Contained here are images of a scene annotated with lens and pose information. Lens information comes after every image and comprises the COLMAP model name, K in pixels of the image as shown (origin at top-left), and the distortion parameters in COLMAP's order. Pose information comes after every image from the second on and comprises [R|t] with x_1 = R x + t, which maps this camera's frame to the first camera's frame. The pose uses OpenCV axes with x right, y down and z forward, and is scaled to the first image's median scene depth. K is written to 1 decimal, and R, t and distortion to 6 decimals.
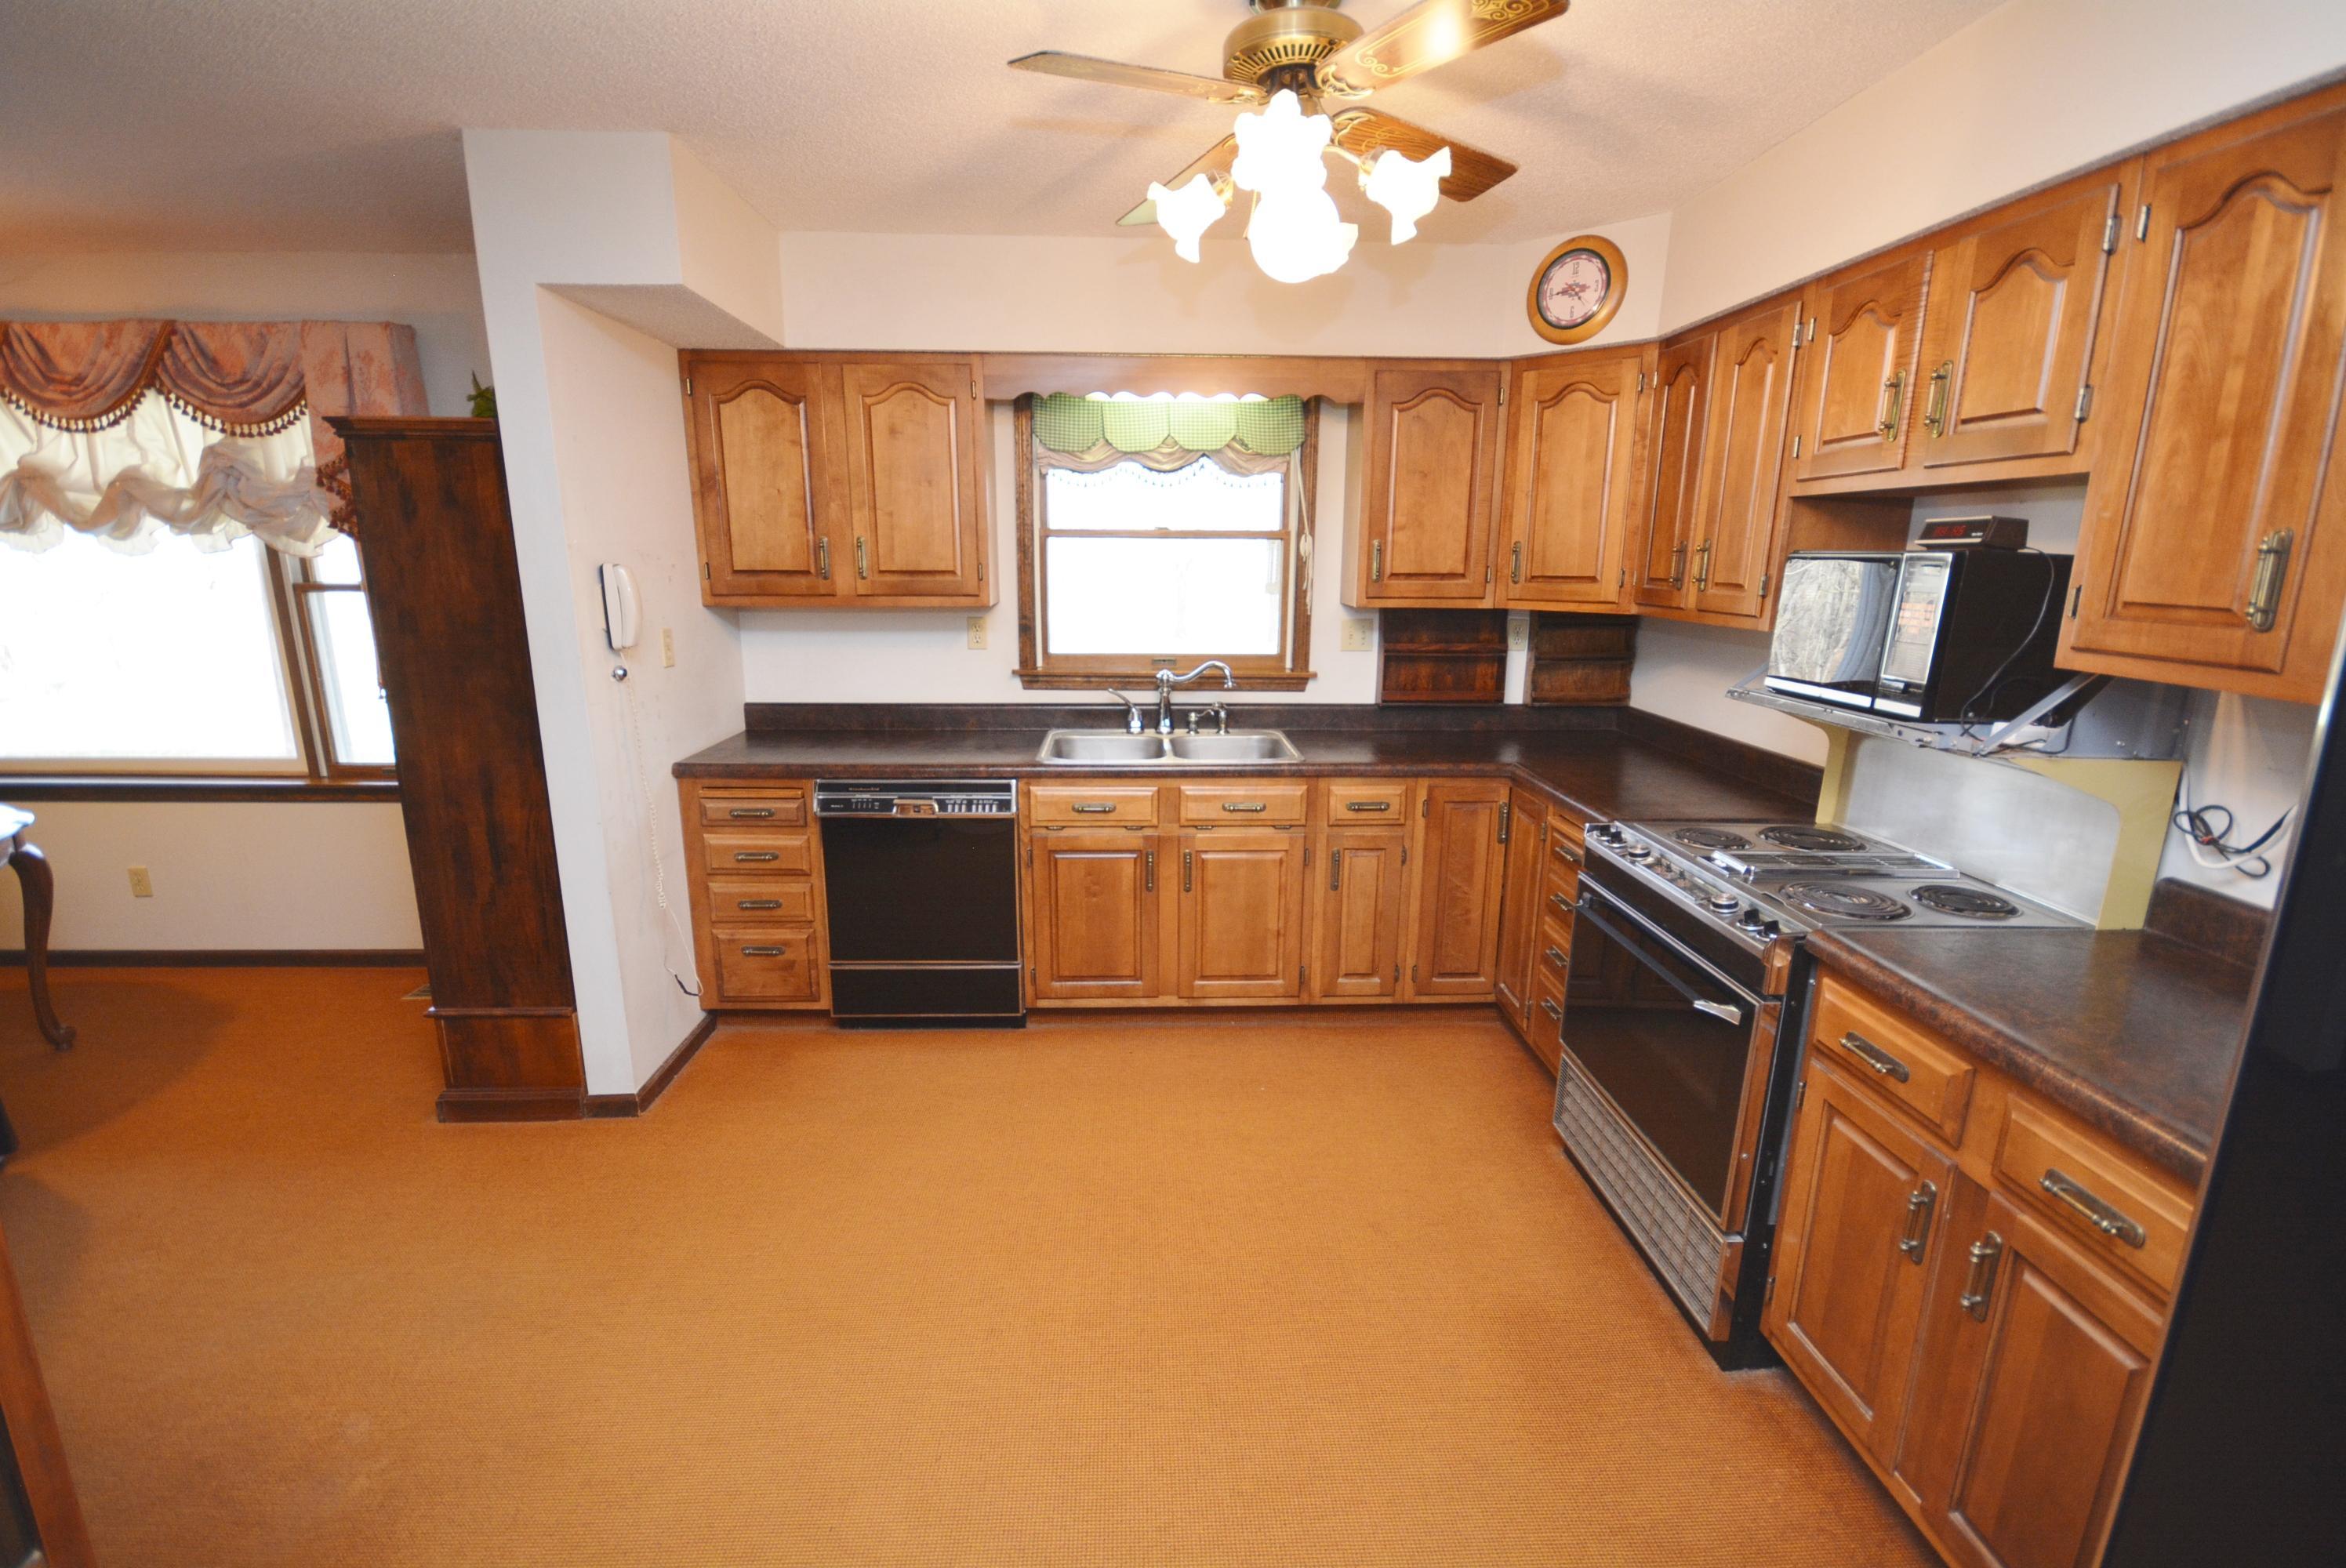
lens RADIAL K [[1019.3, 0, 1173.0], [0, 1019.3, 784.0], [0, 0, 1]] dist [0.016072, -0.016847]
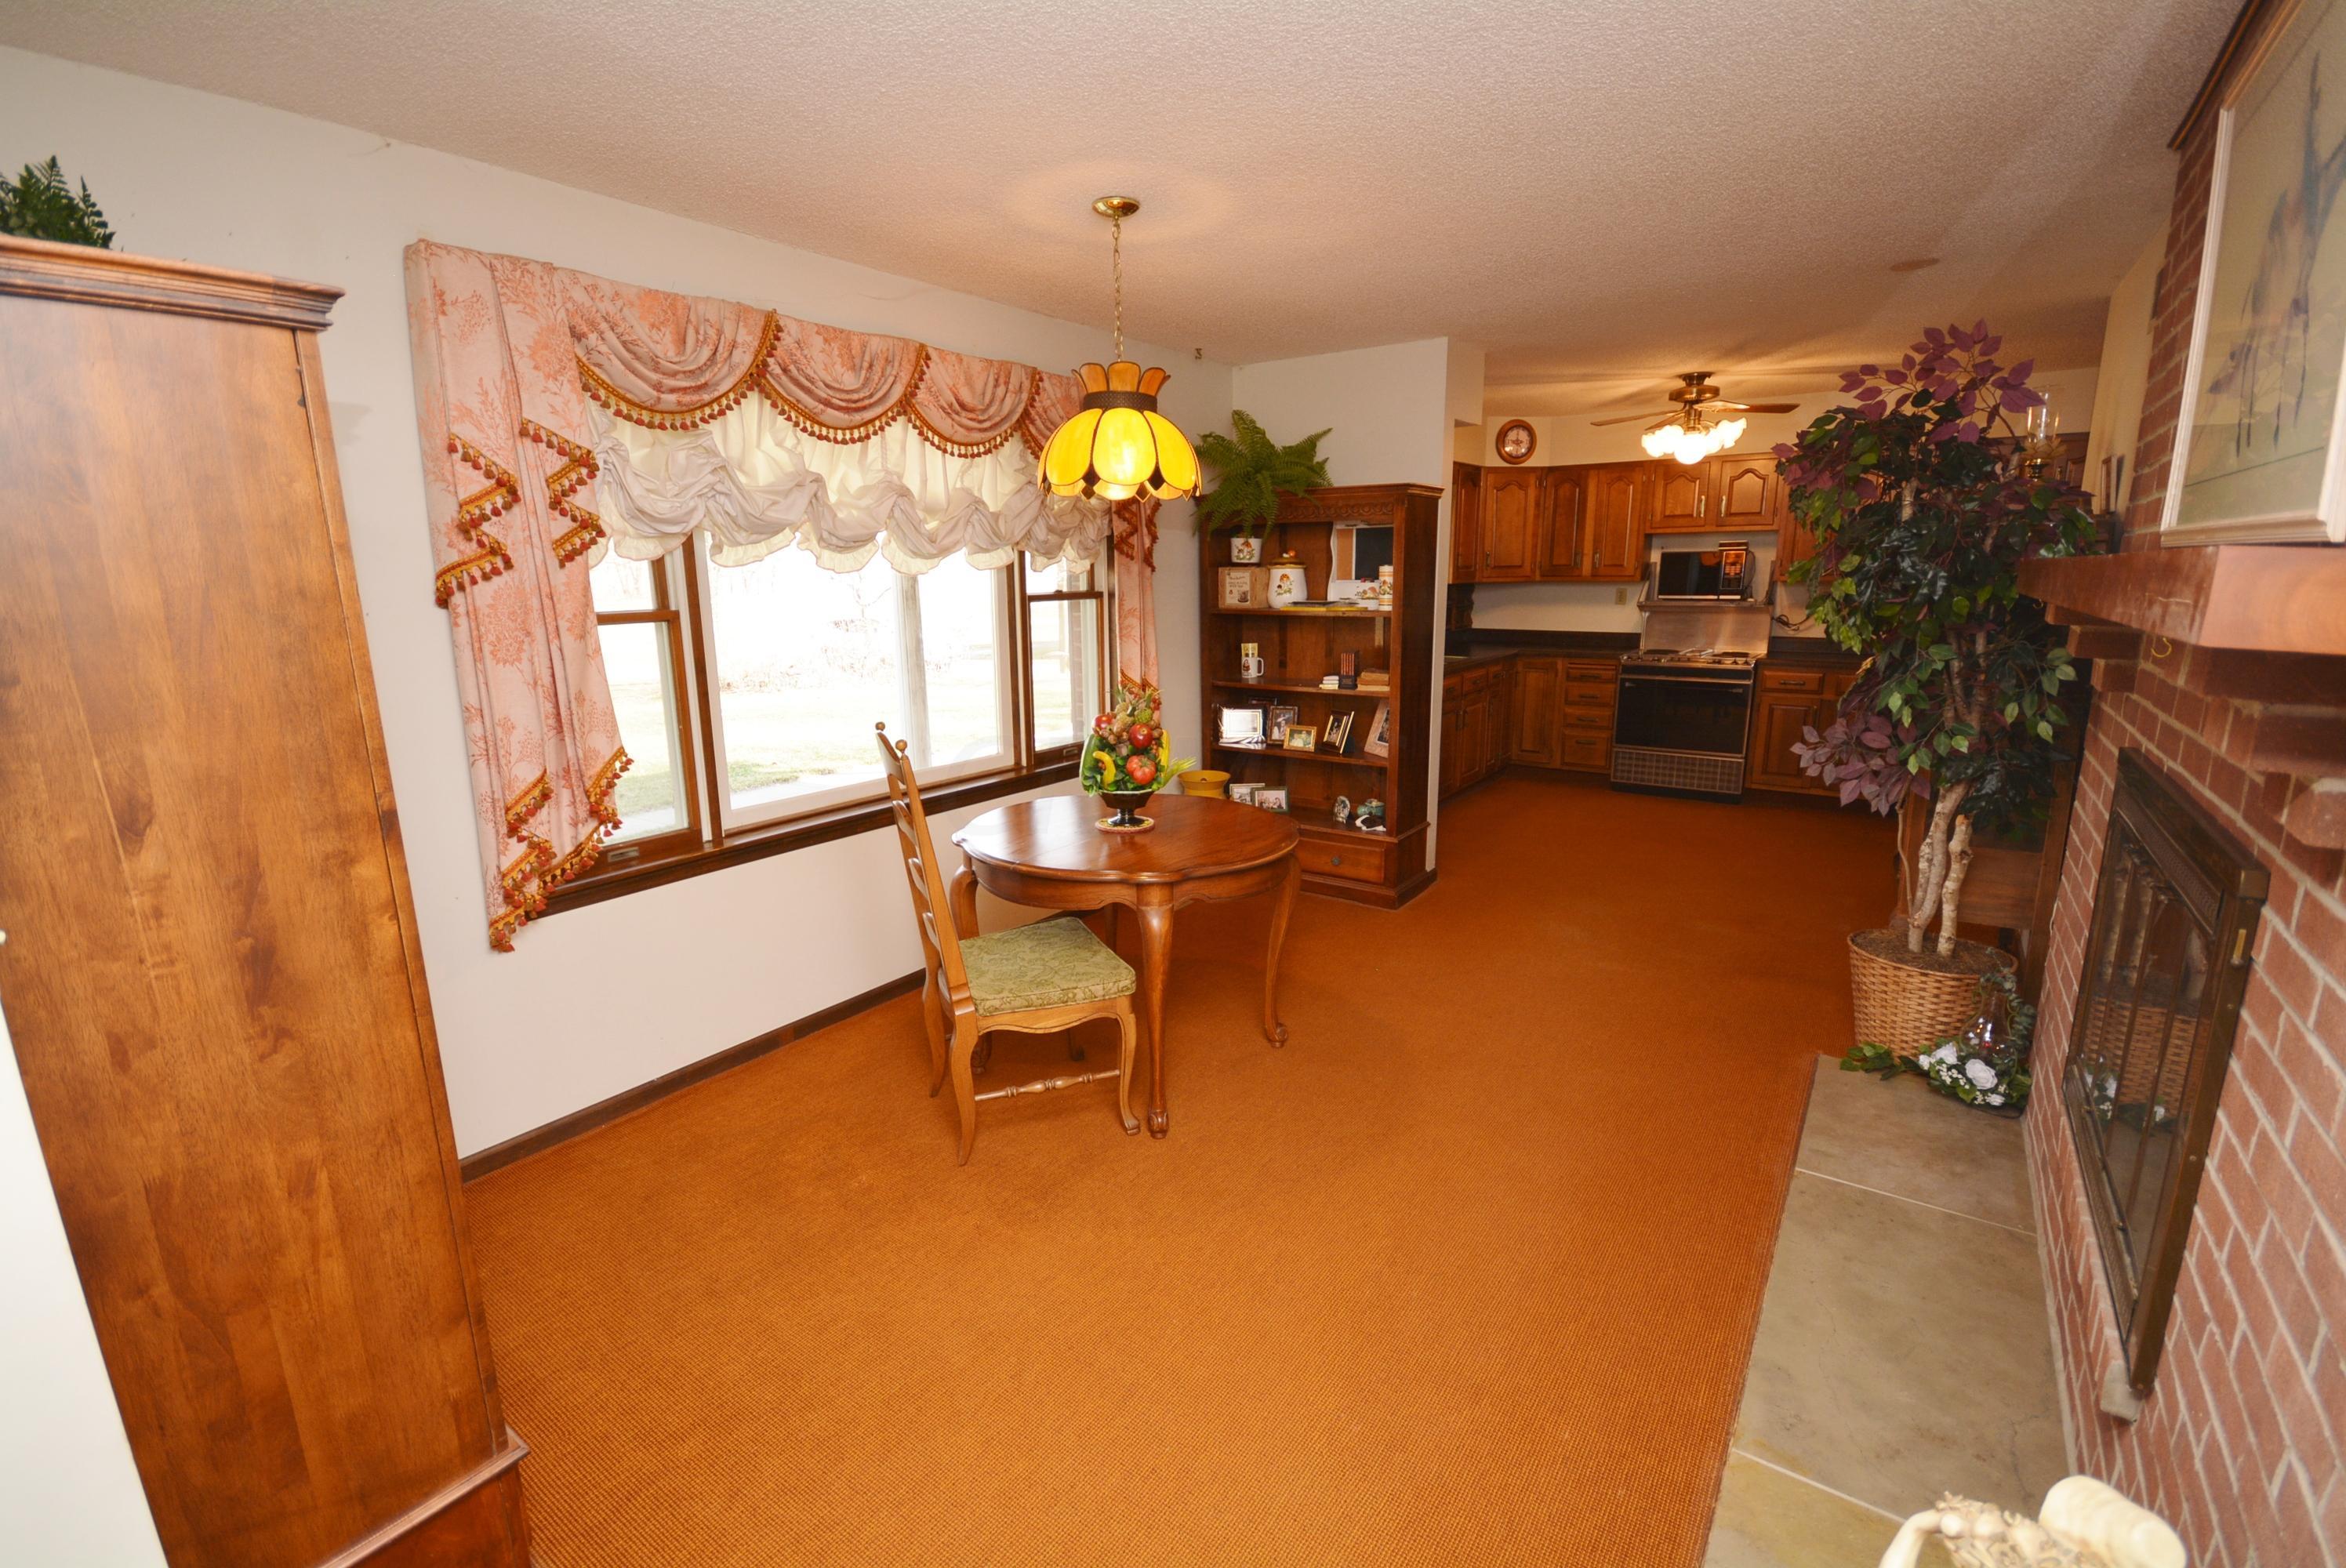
lens RADIAL K [[1019.3, 0, 1173.0], [0, 1019.3, 784.0], [0, 0, 1]] dist [0.016072, -0.016847]
pose [[0.614997, -0.183197, 0.766953, -1.806492], [0.193100, 0.978012, 0.078771, -0.053334], [-0.764520, 0.099655, 0.636850, 0.181043]]
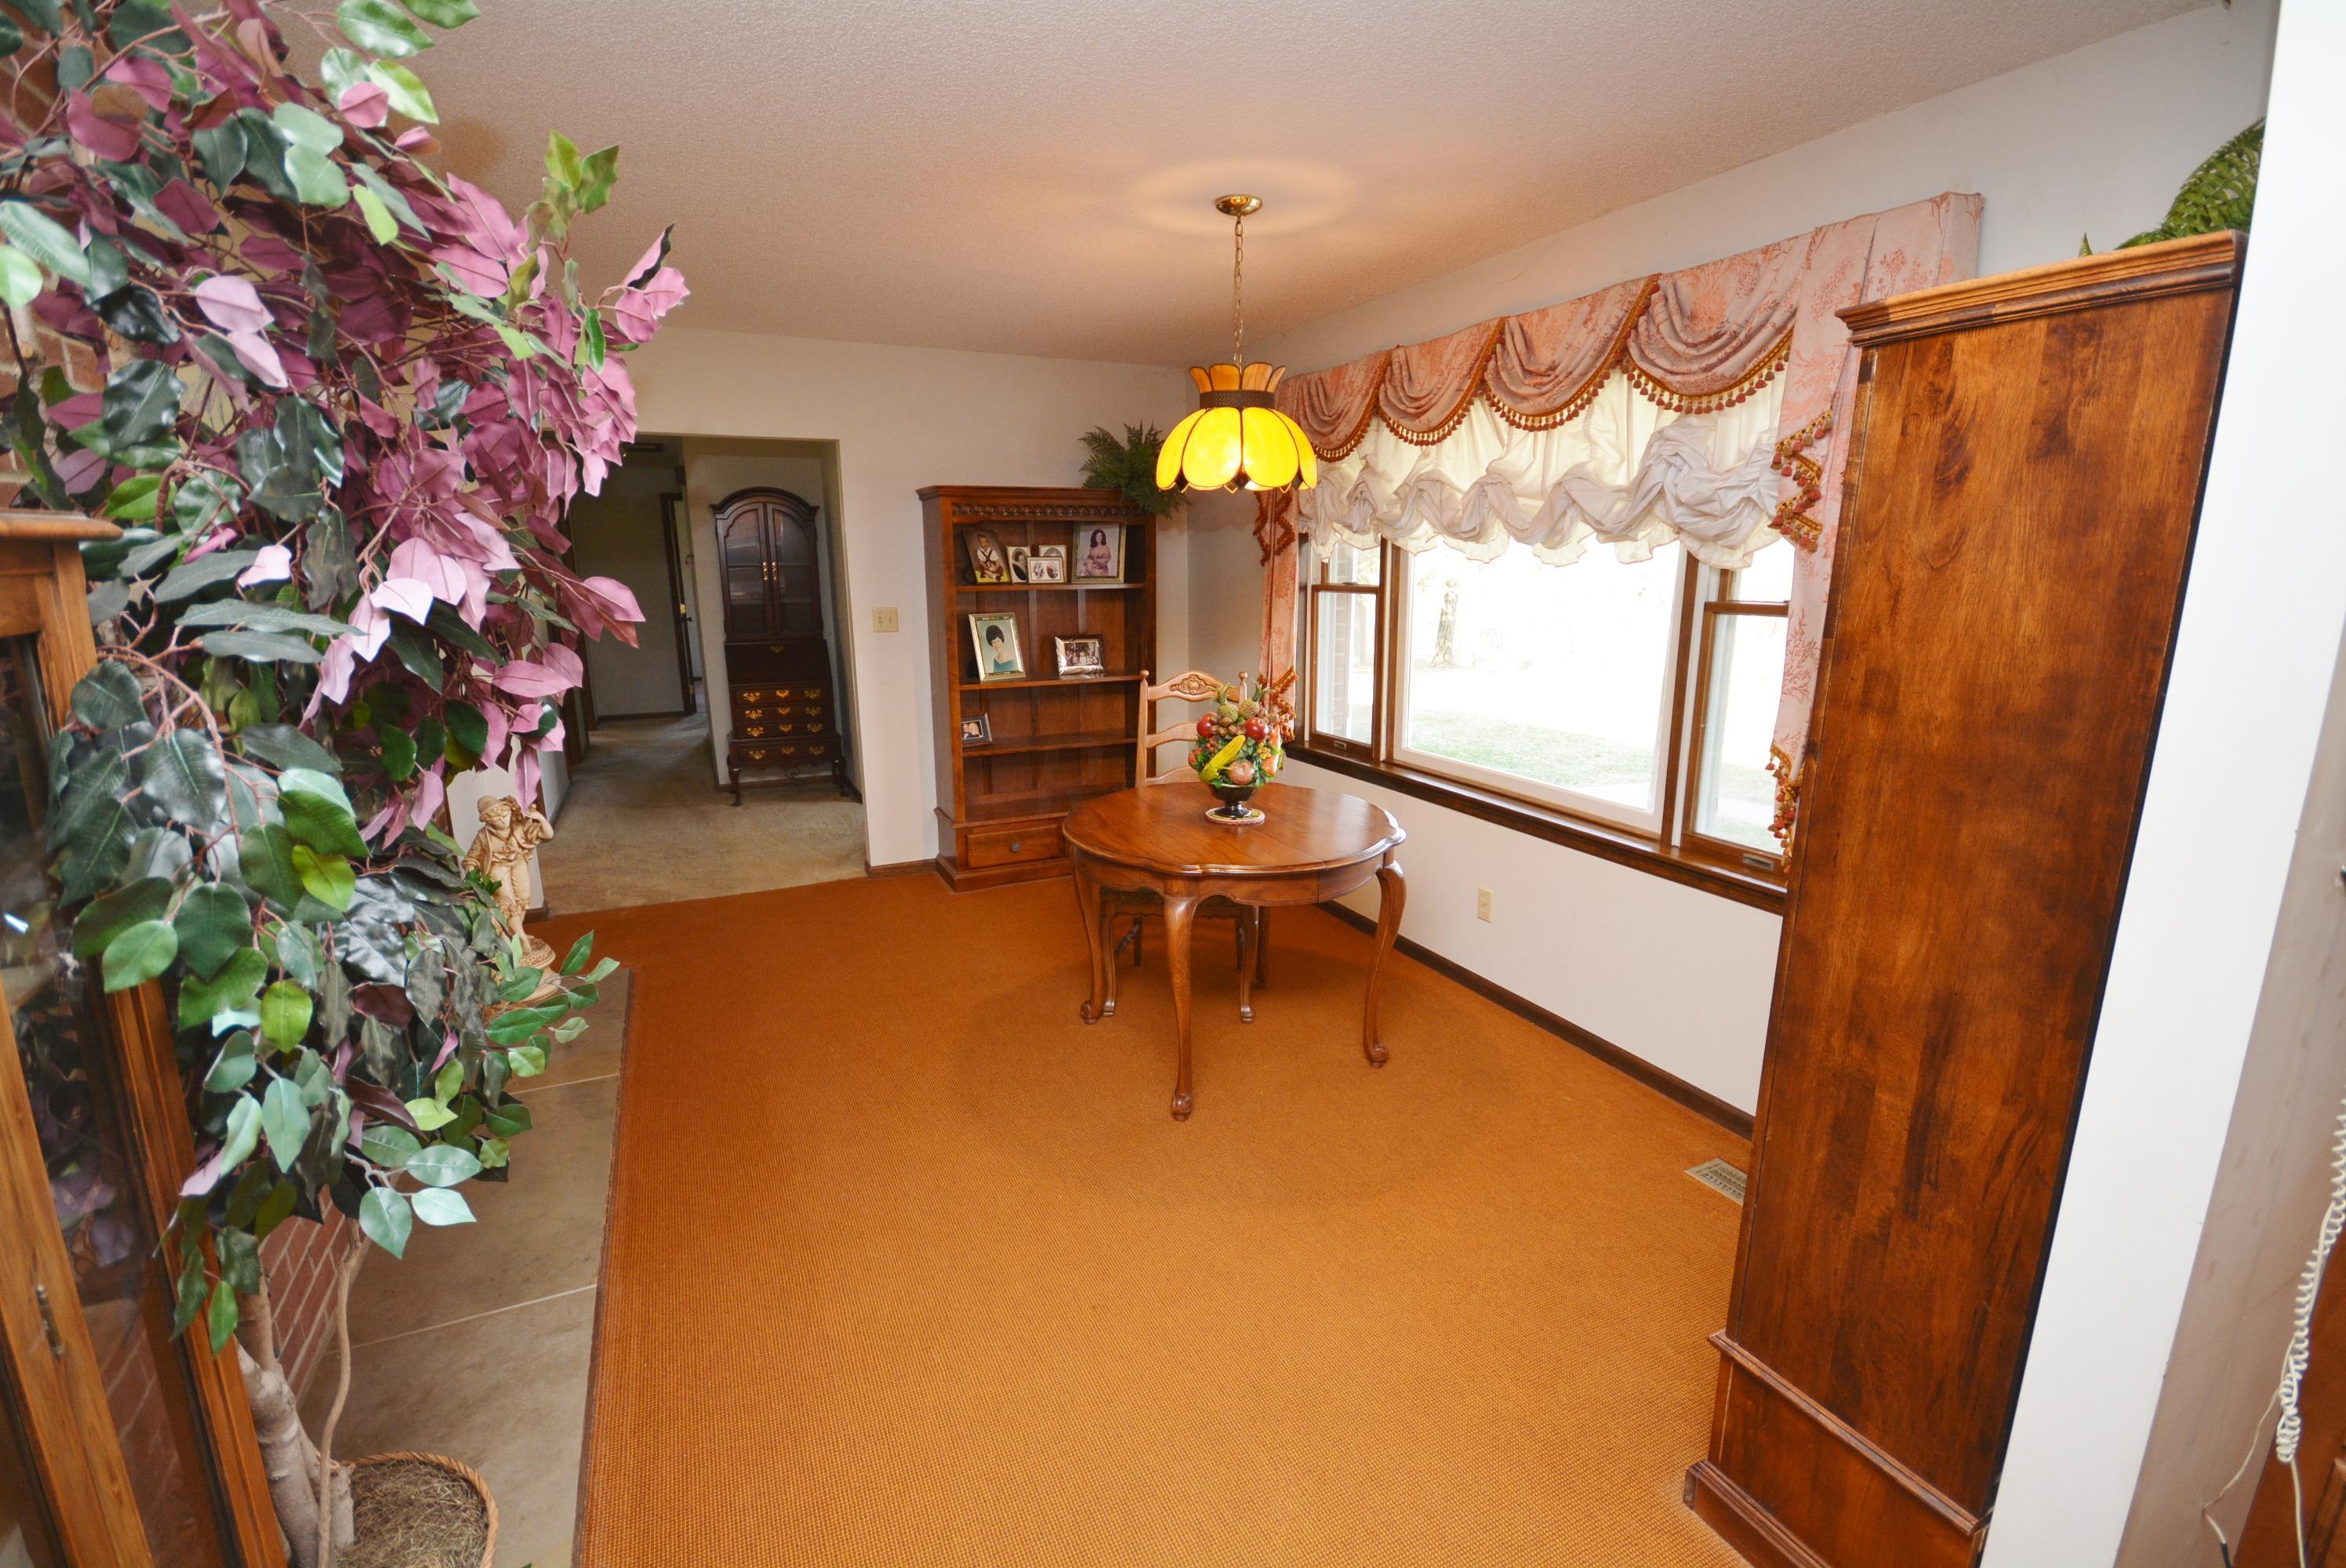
lens RADIAL K [[1019.3, 0, 1173.0], [0, 1019.3, 784.0], [0, 0, 1]] dist [0.016072, -0.016847]
pose [[0.388409, 0.189829, -0.901722, -0.318020], [-0.200878, 0.972460, 0.118194, -0.079714], [0.899325, 0.135228, 0.415845, 0.361372]]
